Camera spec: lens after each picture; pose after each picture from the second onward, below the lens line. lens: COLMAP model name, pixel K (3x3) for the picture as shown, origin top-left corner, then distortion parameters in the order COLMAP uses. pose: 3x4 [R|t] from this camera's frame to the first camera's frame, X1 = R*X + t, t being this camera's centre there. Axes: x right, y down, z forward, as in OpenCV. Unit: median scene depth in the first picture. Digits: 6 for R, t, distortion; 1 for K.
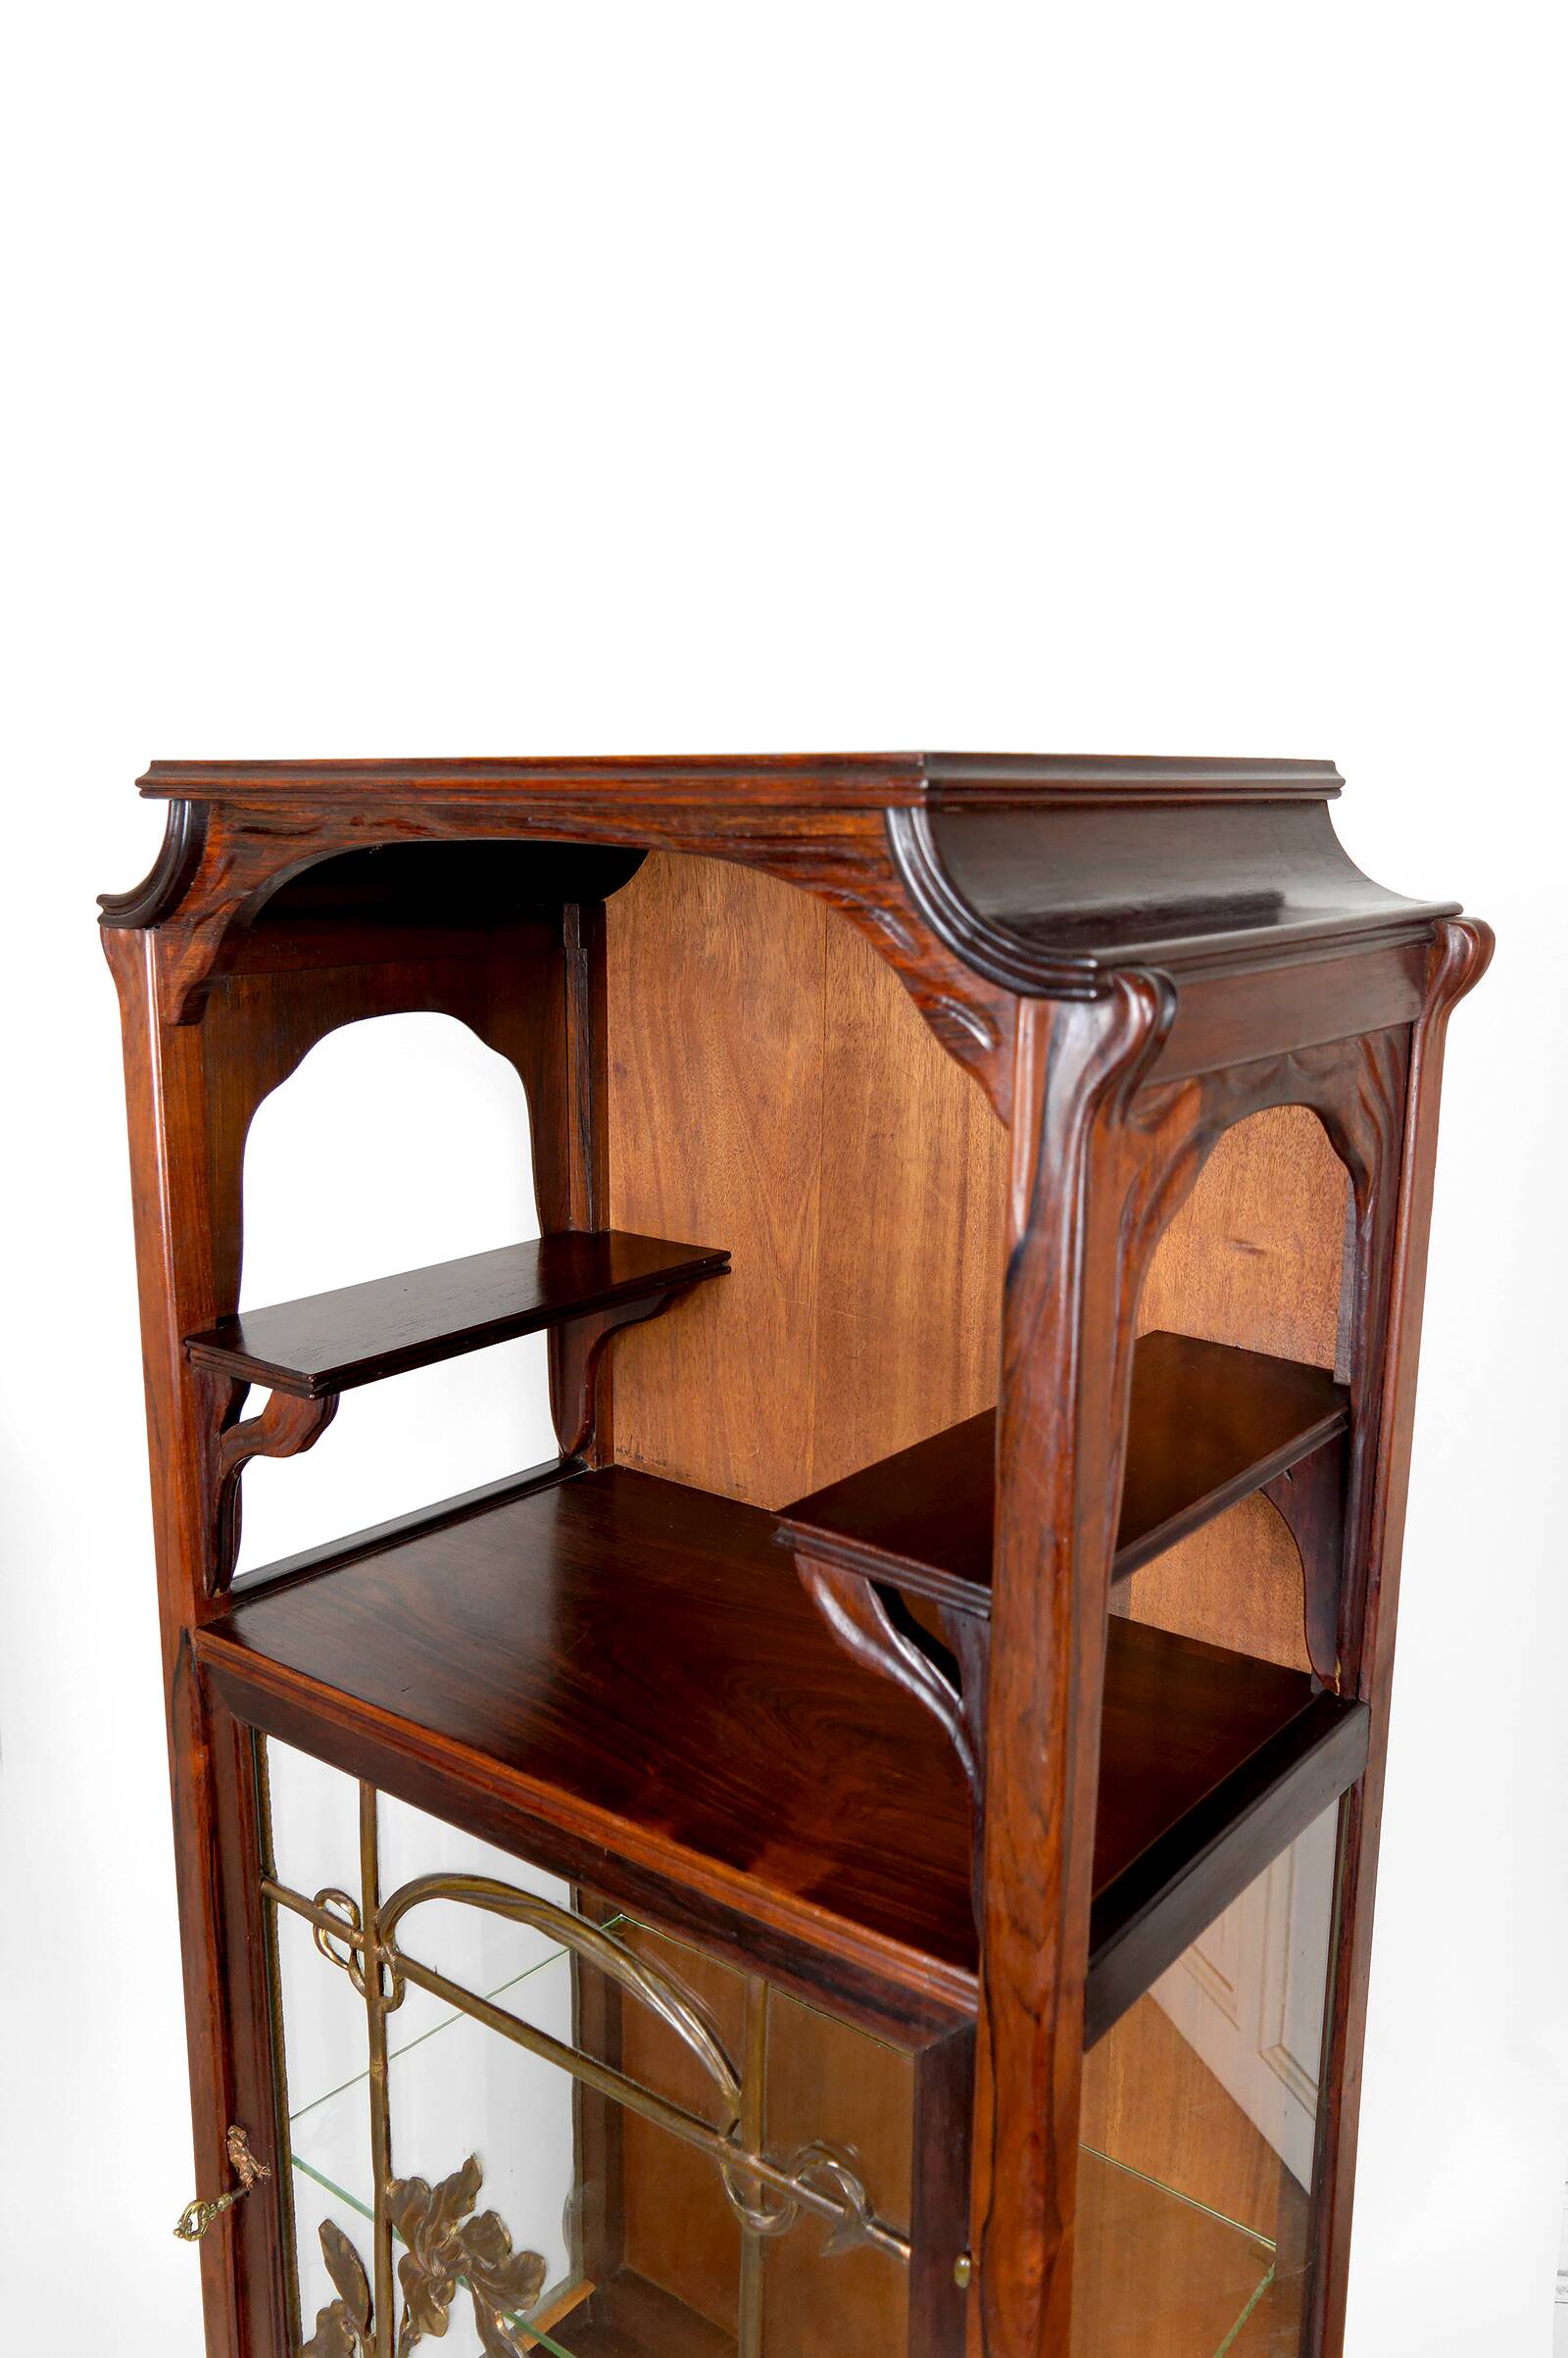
lens RADIAL K [[1855.7, 0, 765.3], [0, 1855.7, 1211.6], [0, 0, 1]] dist [0.026624, -0.013634]
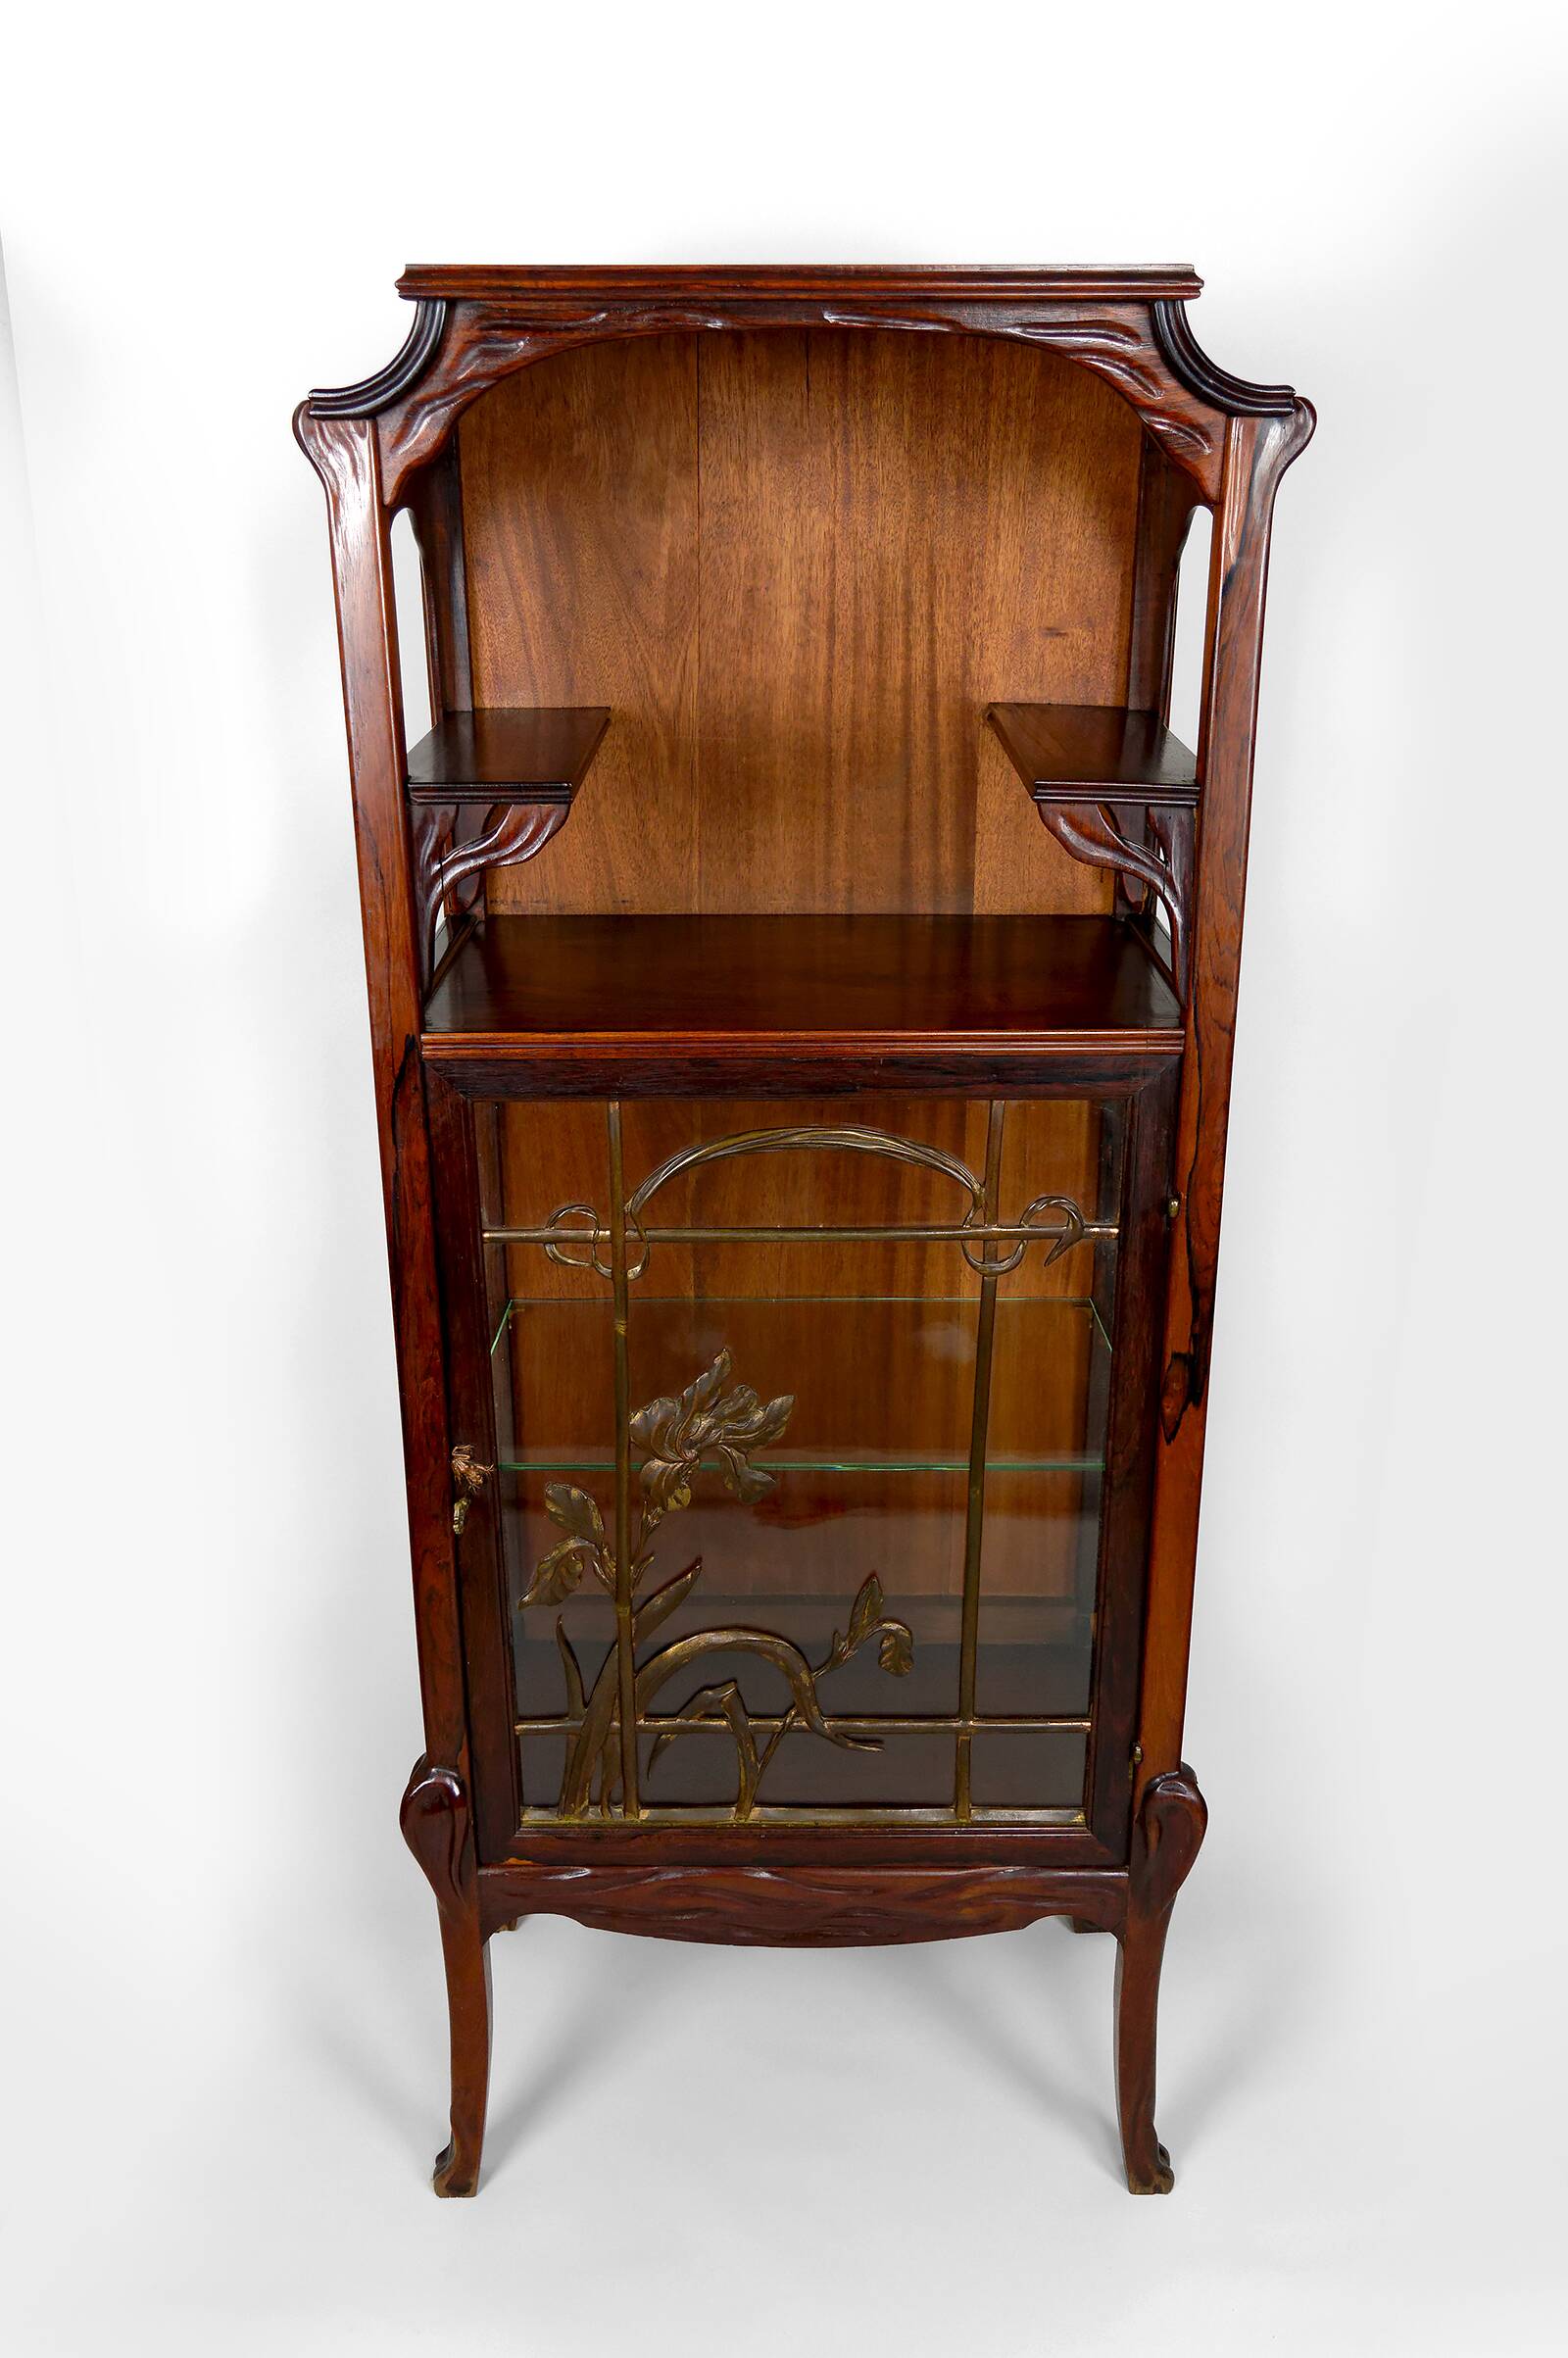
lens RADIAL K [[2045.3, 0, 773.8], [0, 2045.3, 1189.4], [0, 0, 1]] dist [0.004070, -0.001001]
pose [[0.783934, -0.228055, 0.577442, -0.870877], [0.137131, 0.970723, 0.197208, 0.088073], [-0.605510, -0.075413, 0.792256, -0.185188]]
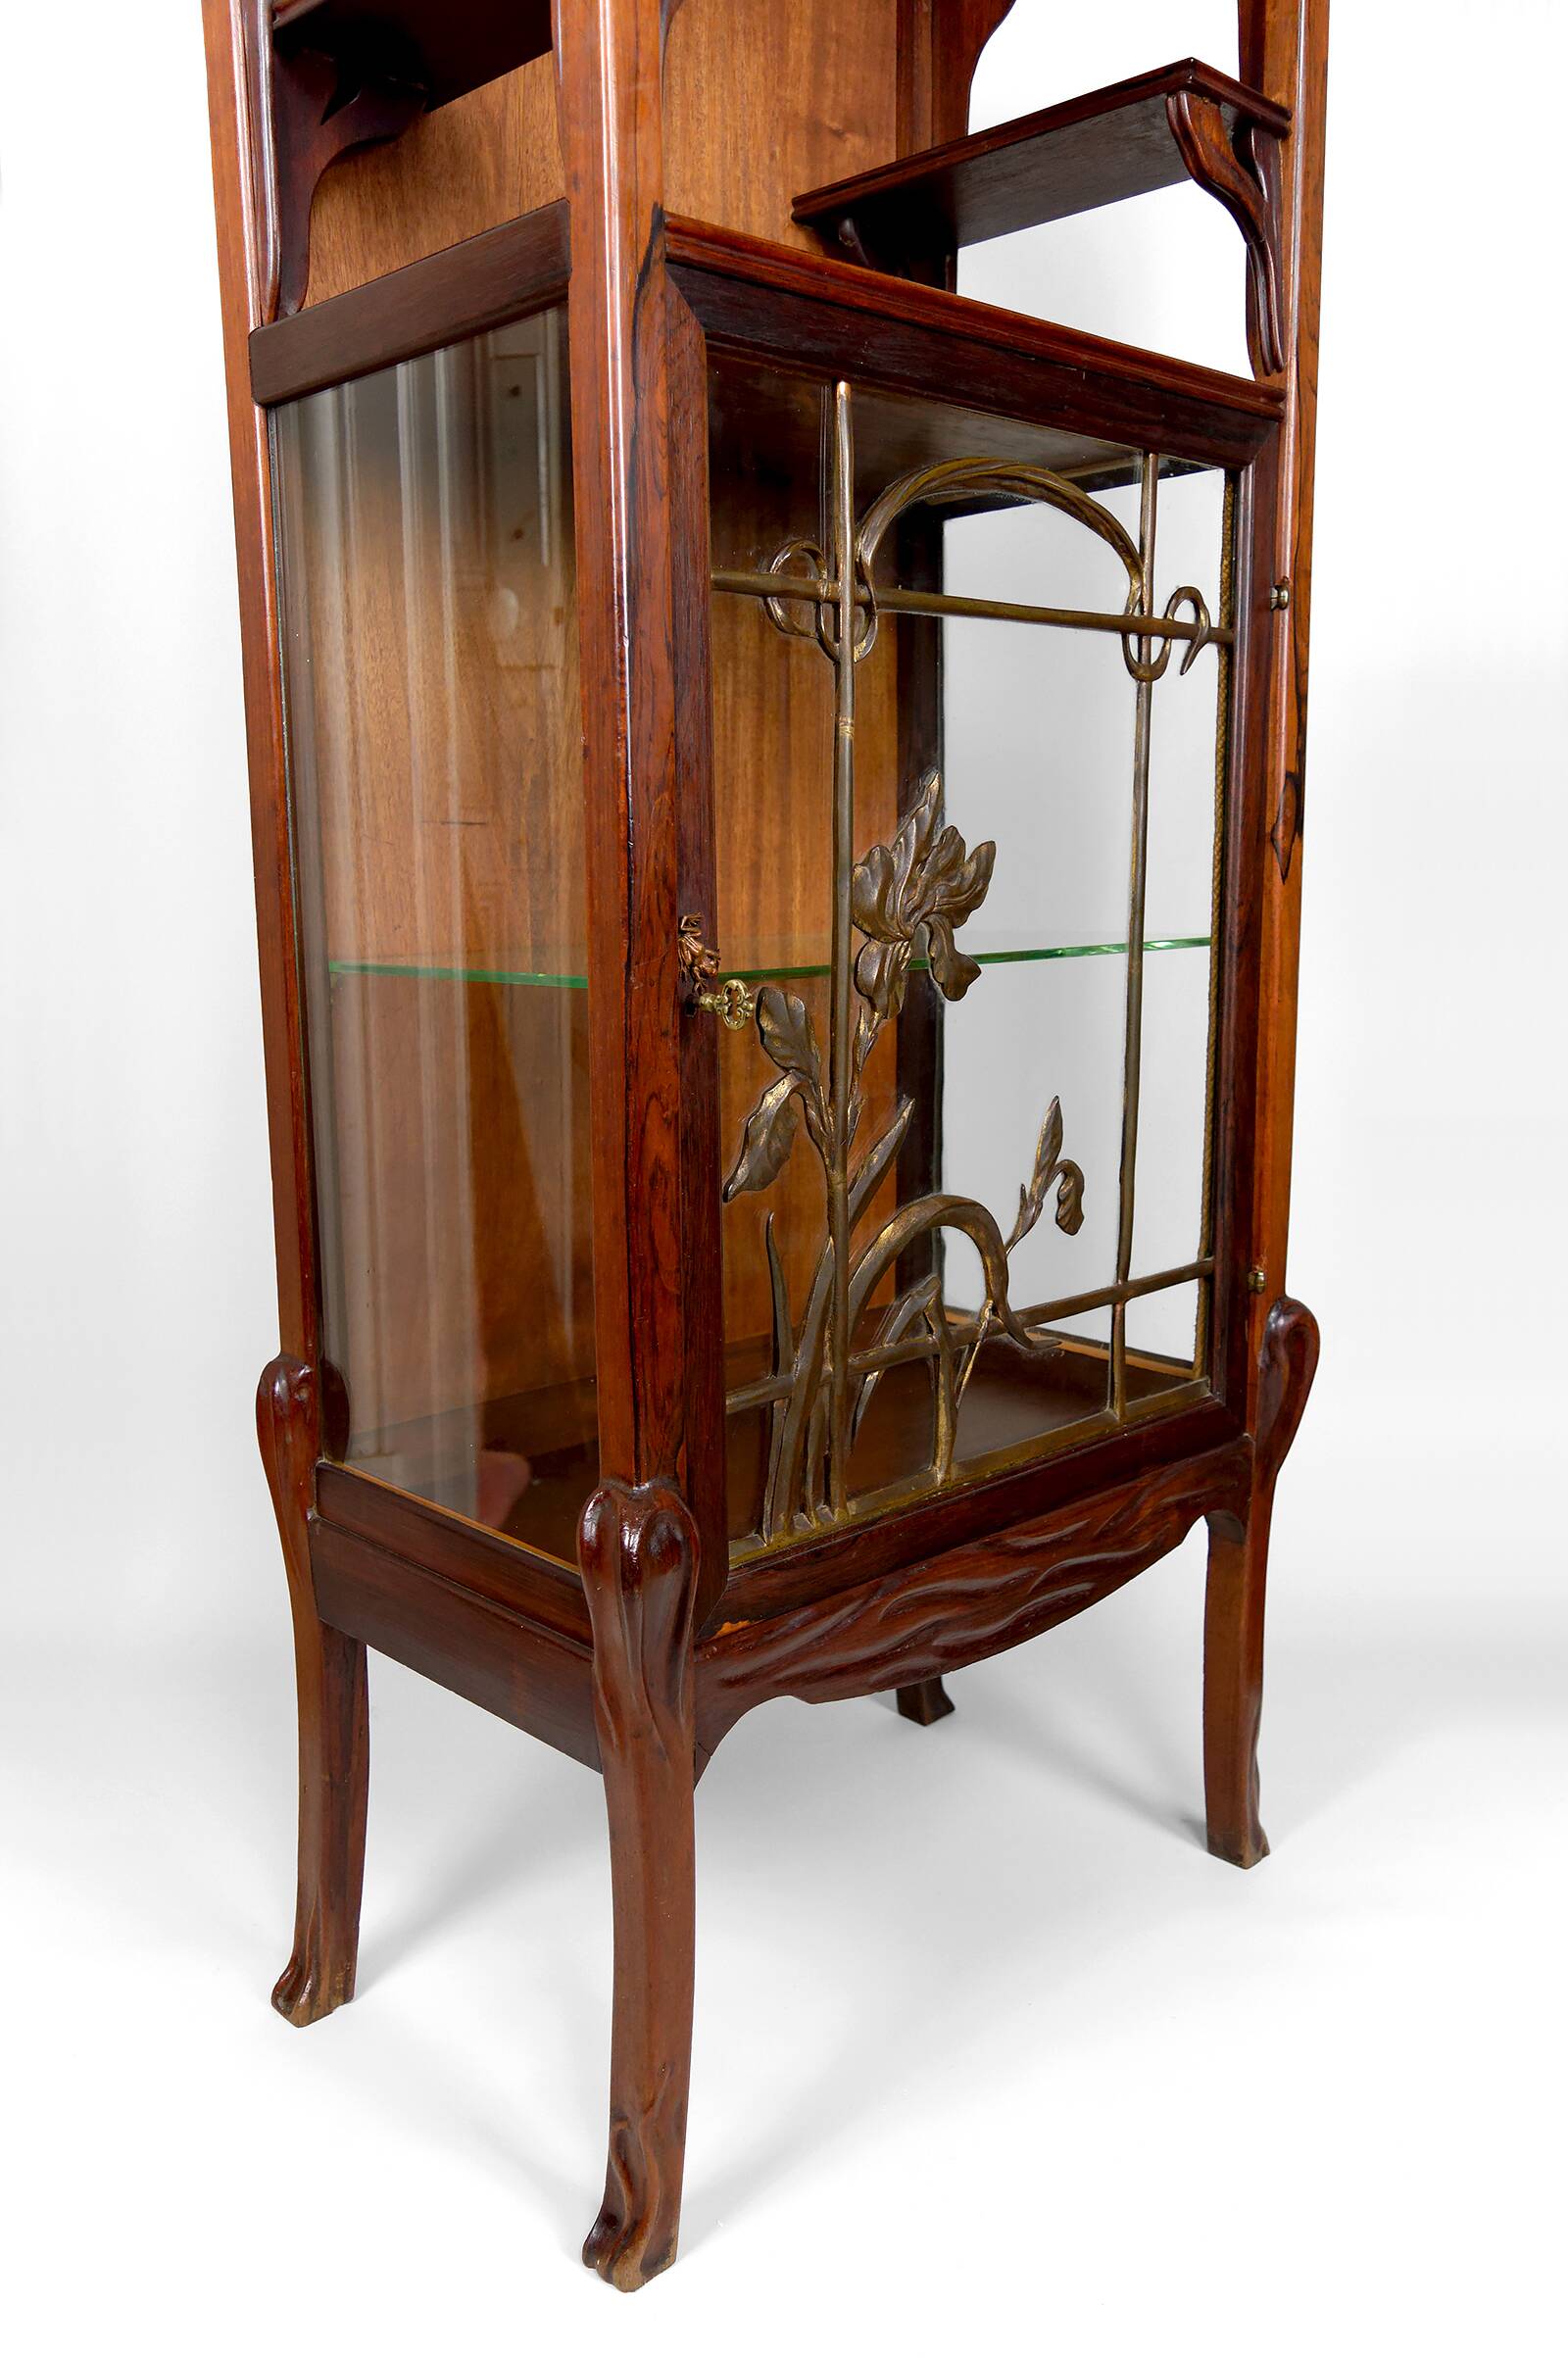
lens RADIAL K [[1850.4, 0, 769.5], [0, 1850.4, 1184.3], [0, 0, 1]] dist [0.011285, -0.008255]
pose [[0.139690, -0.179220, 0.973841, -1.097639], [0.218507, 0.964819, 0.146216, 0.497433], [-0.965785, 0.192366, 0.173936, 0.856029]]
